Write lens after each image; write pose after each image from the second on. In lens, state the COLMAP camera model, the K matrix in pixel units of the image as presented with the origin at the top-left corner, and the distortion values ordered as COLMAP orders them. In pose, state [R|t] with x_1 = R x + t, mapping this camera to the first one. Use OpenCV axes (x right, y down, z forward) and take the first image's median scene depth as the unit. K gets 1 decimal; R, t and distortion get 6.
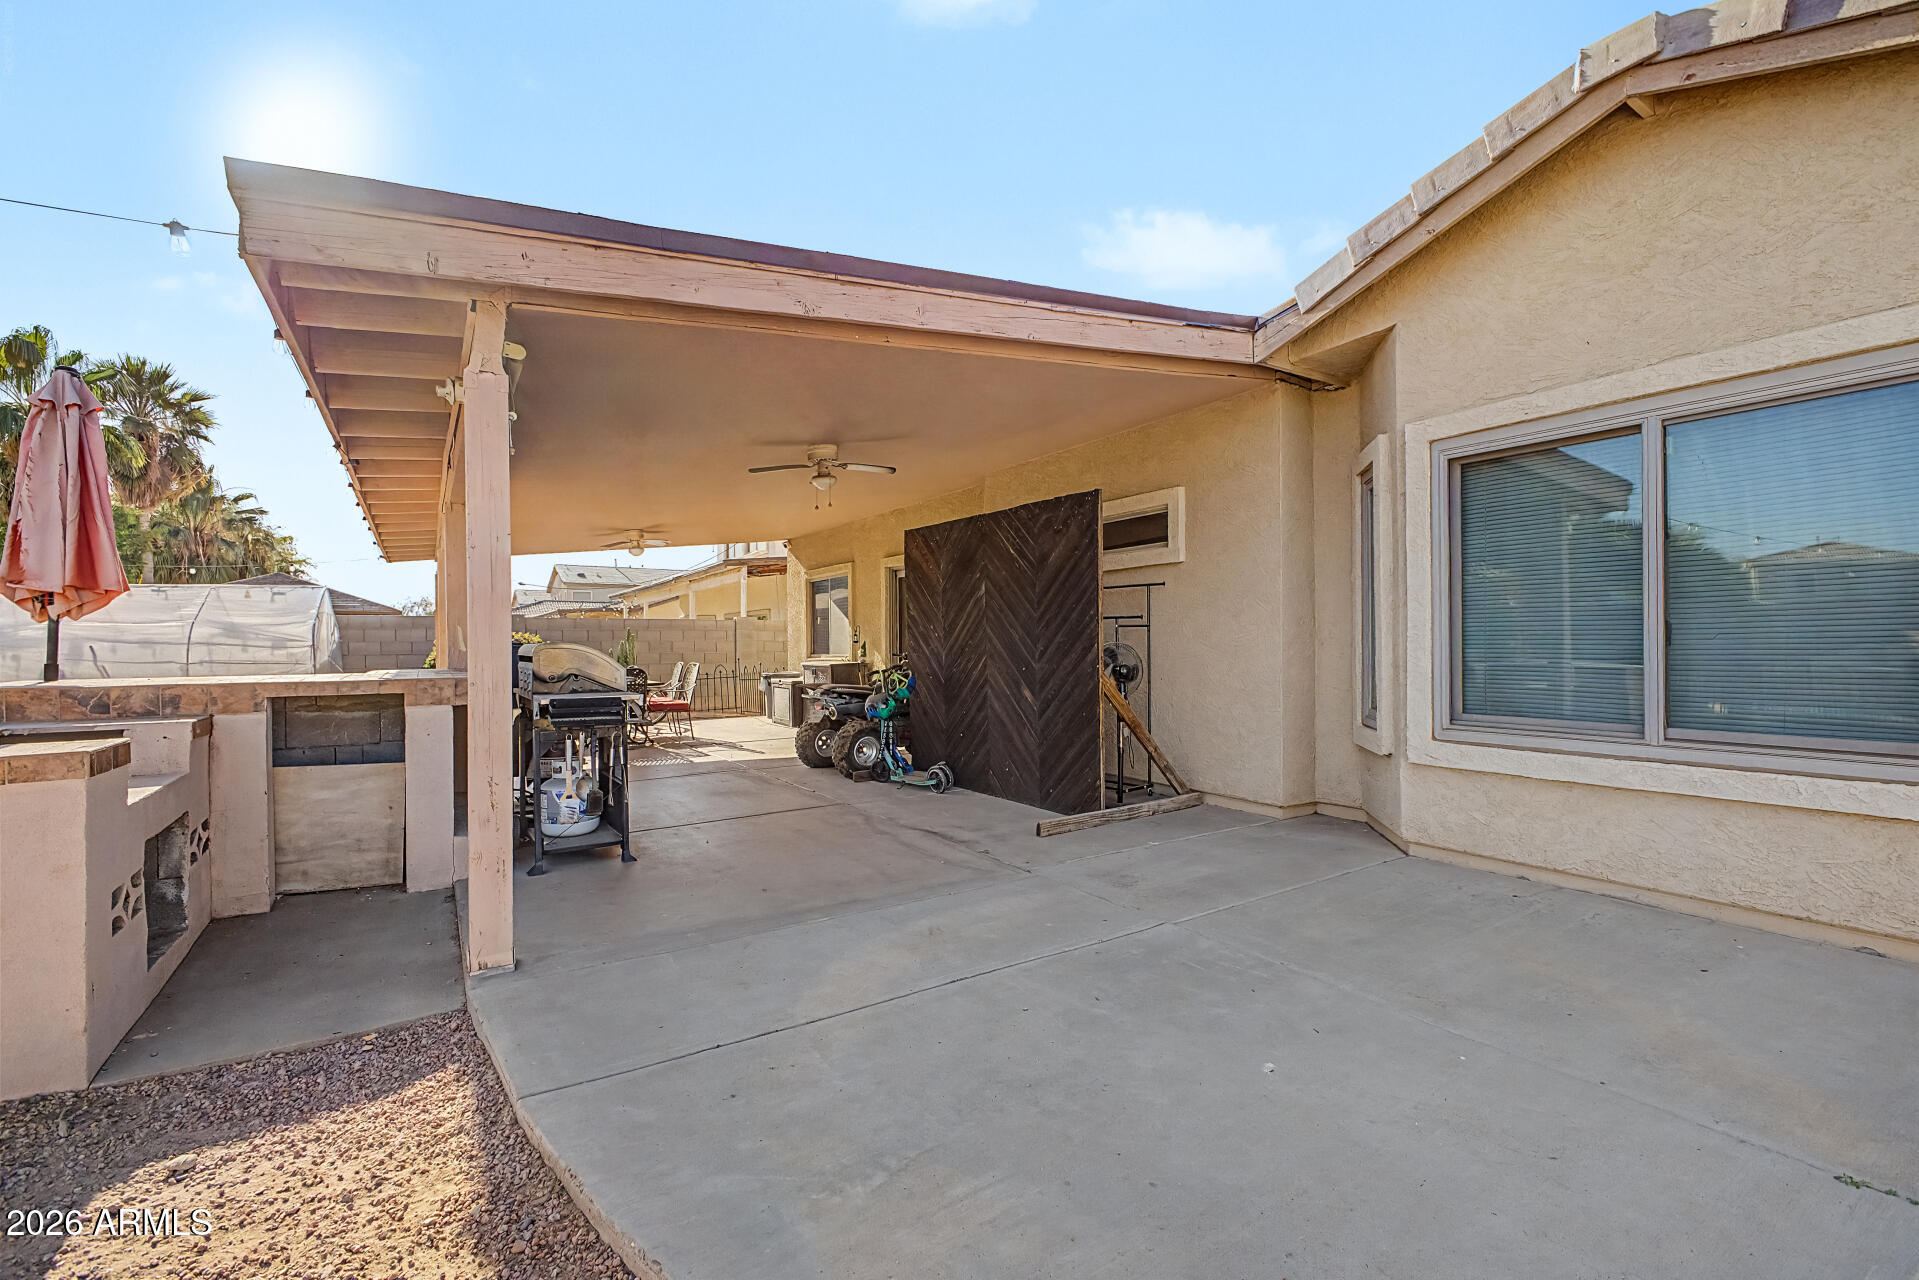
lens RADIAL K [[826.4, 0, 963.4], [0, 826.4, 641.6], [0, 0, 1]] dist [0.000798, -0.000139]
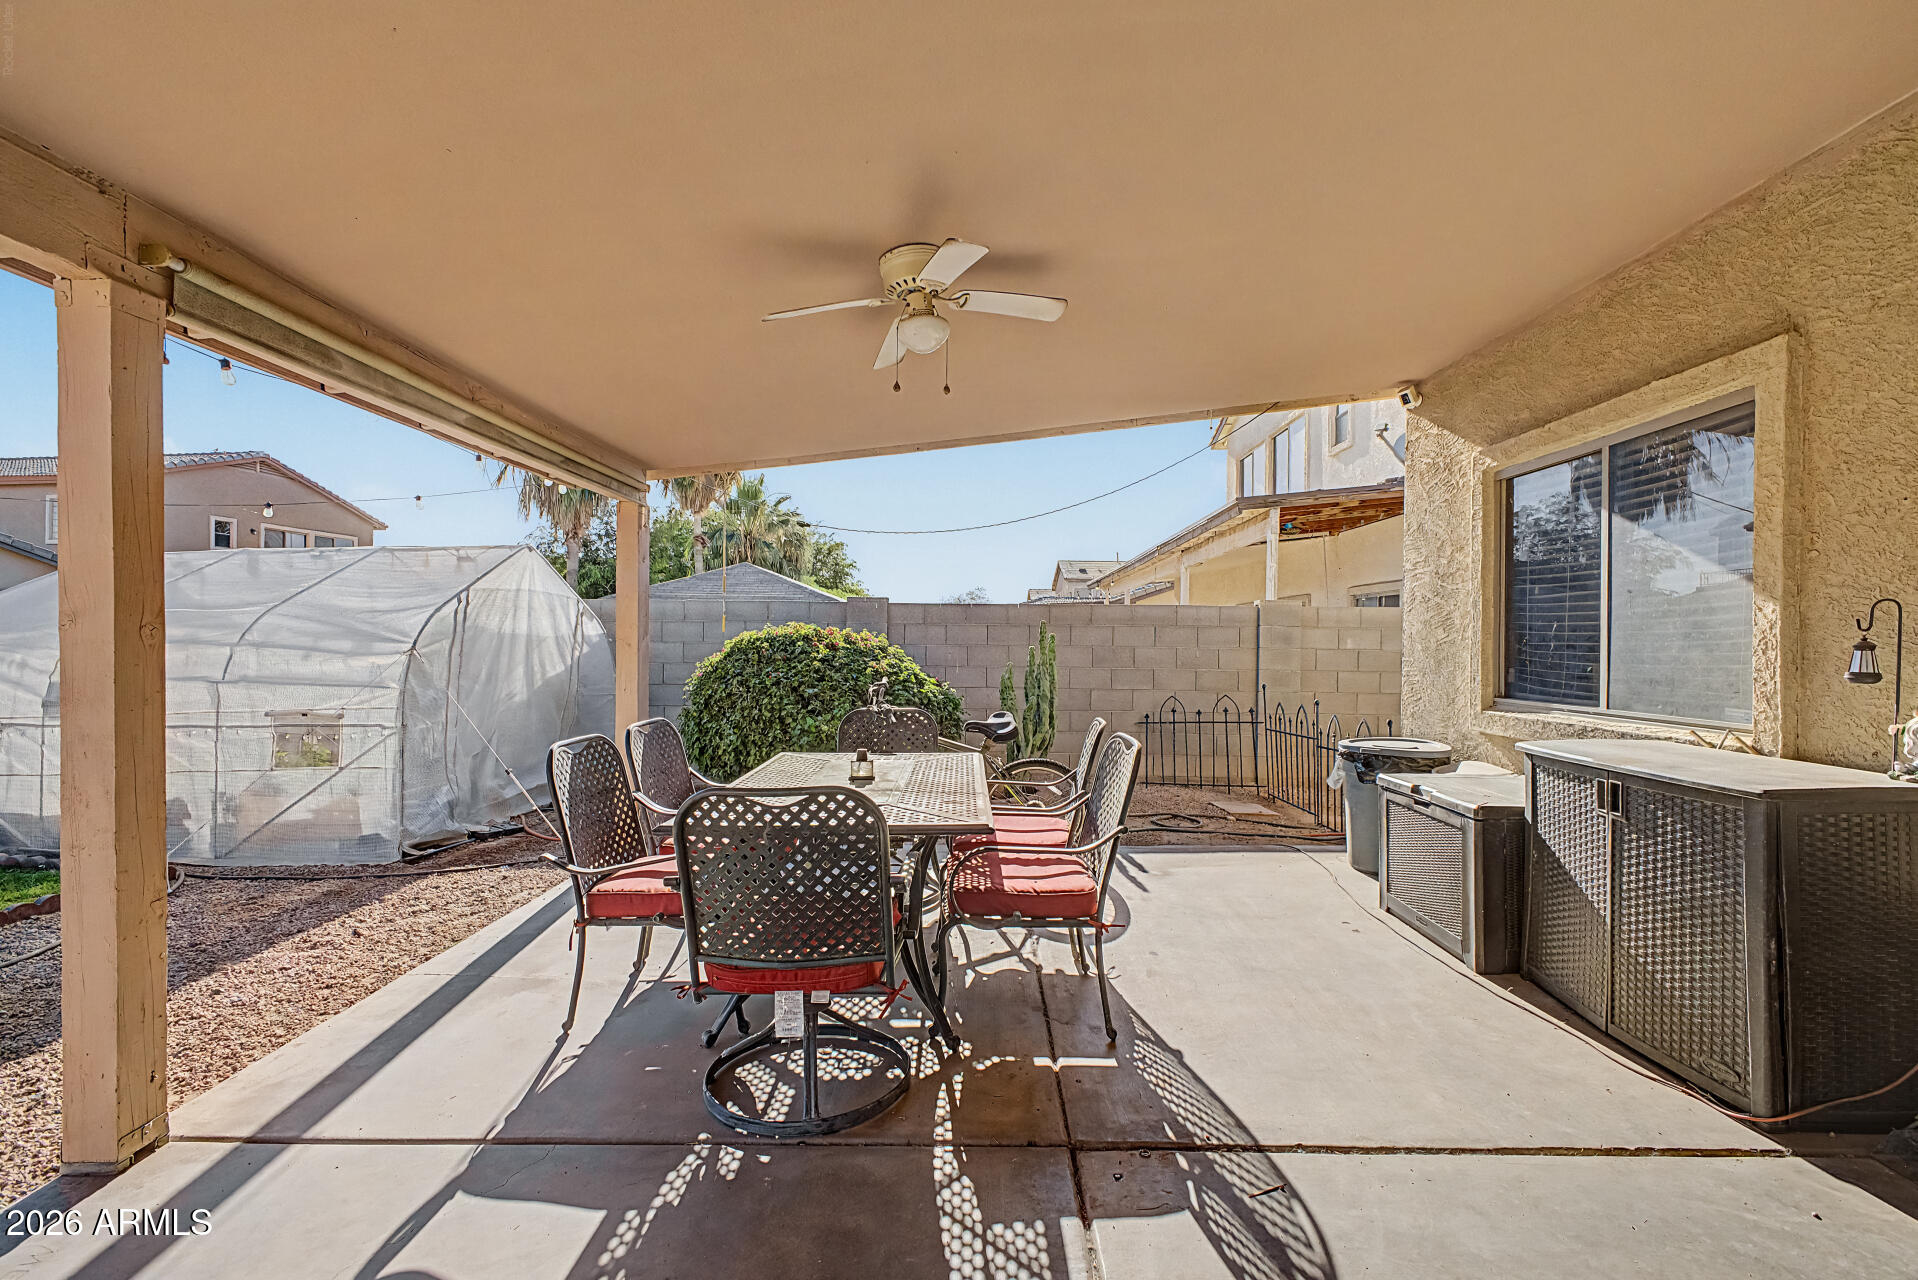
lens RADIAL K [[826.0, 0, 956.3], [0, 826.0, 643.9], [0, 0, 1]] dist [0.000798, -0.000139]
pose [[0.822231, 0.016918, -0.568902, -0.128879], [-0.014848, 0.999856, 0.008273, -0.004440], [0.568959, 0.001645, 0.822364, 0.443274]]
